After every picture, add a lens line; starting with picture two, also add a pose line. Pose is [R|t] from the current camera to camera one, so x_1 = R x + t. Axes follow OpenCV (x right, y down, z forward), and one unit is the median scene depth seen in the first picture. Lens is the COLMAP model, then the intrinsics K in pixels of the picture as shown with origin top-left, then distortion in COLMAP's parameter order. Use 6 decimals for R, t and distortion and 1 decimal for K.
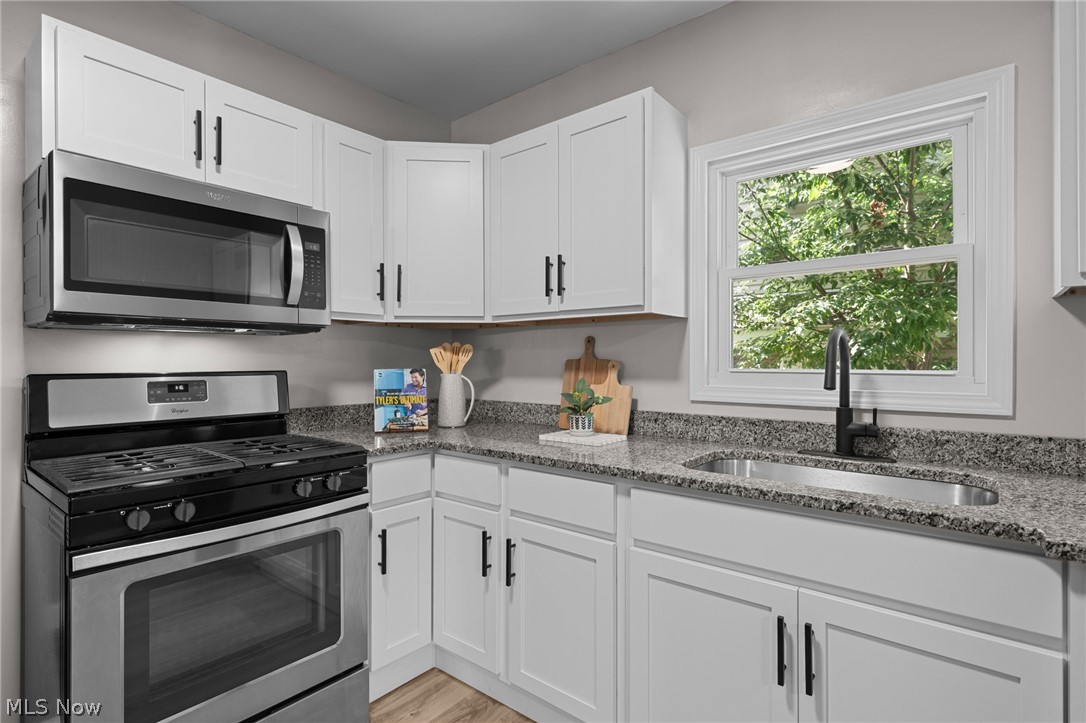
lens RADIAL K [[537.1, 0, 543.0], [0, 537.1, 361.5], [0, 0, 1]] dist [0.003503, -0.000677]
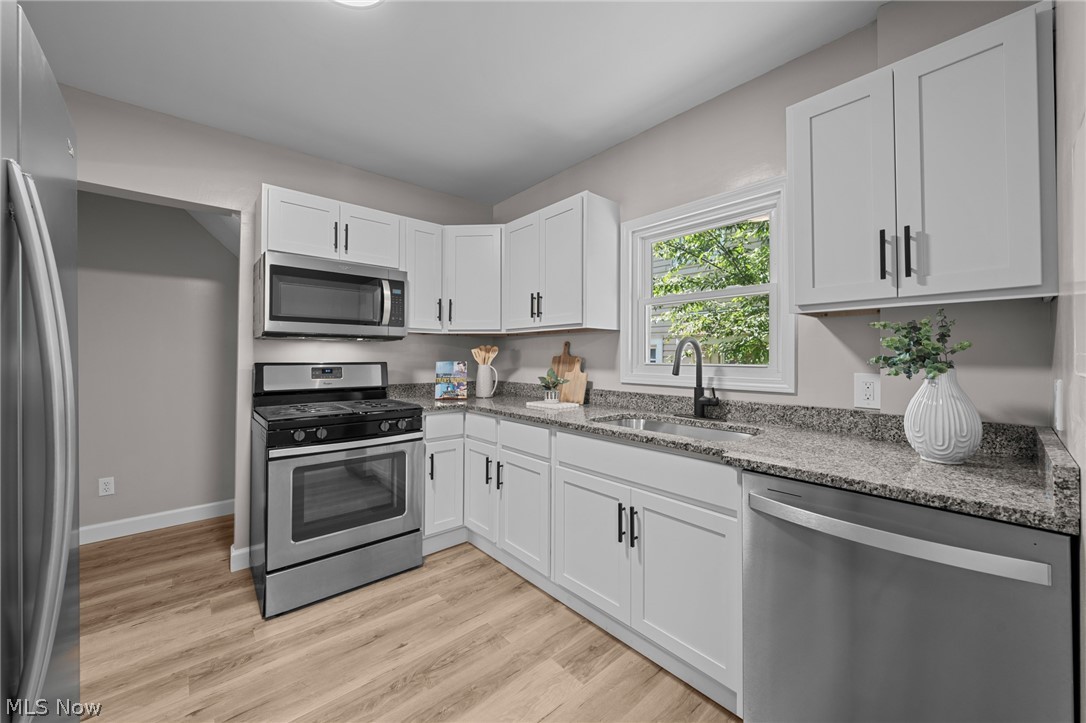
lens RADIAL K [[405.5, 0, 540.6], [0, 405.5, 353.3], [0, 0, 1]] dist [-0.000211, -0.000010]
pose [[0.985332, 0.002533, -0.170627, 0.270636], [-0.004432, 0.999932, -0.010748, 0.000640], [0.170589, 0.011347, 0.985277, -0.233482]]
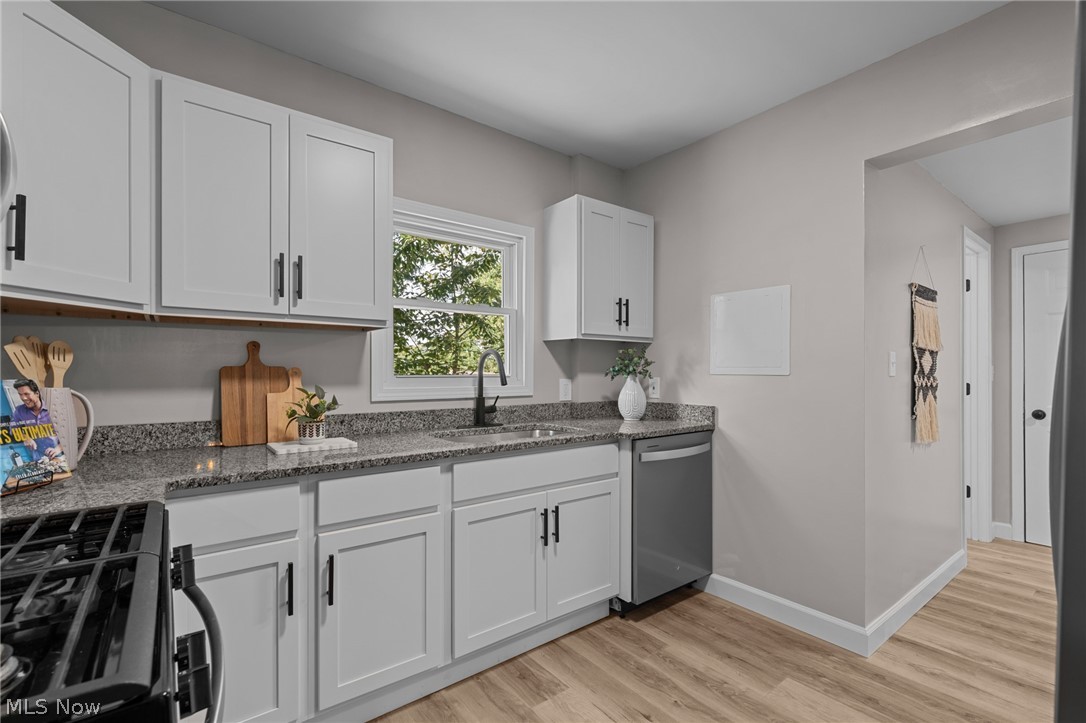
lens RADIAL K [[485.9, 0, 542.2], [0, 485.9, 374.0], [0, 0, 1]] dist [-0.000214, -0.000007]
pose [[0.229204, -0.004414, 0.973368, -0.766150], [0.001164, 0.999990, 0.004260, 0.007545], [-0.973378, 0.000157, 0.229207, 0.418438]]
